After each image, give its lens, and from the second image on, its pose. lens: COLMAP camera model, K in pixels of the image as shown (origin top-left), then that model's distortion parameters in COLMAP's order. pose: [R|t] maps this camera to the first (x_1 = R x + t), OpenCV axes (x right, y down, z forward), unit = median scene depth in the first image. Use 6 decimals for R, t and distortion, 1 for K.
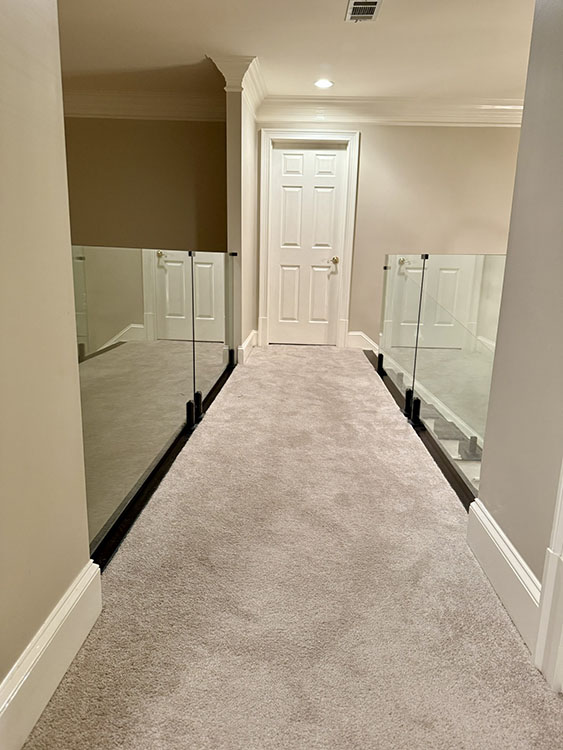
lens RADIAL K [[517.6, 0, 281.5], [0, 517.6, 375.0], [0, 0, 1]] dist [-0.001691, -0.001477]
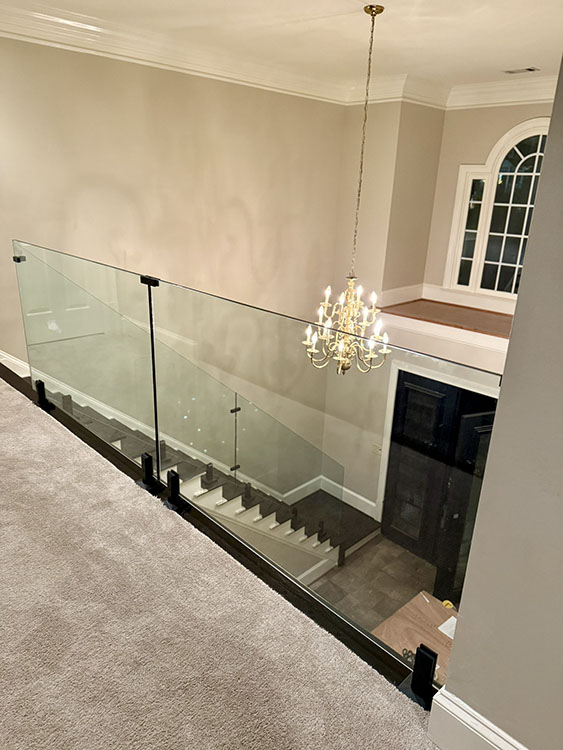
lens RADIAL K [[517.6, 0, 281.5], [0, 517.6, 375.0], [0, 0, 1]] dist [-0.001691, -0.001477]
pose [[0.688782, -0.245121, 0.682272, -0.099346], [0.150600, 0.968954, 0.196081, -0.215054], [-0.709154, -0.032307, 0.704313, 0.386027]]
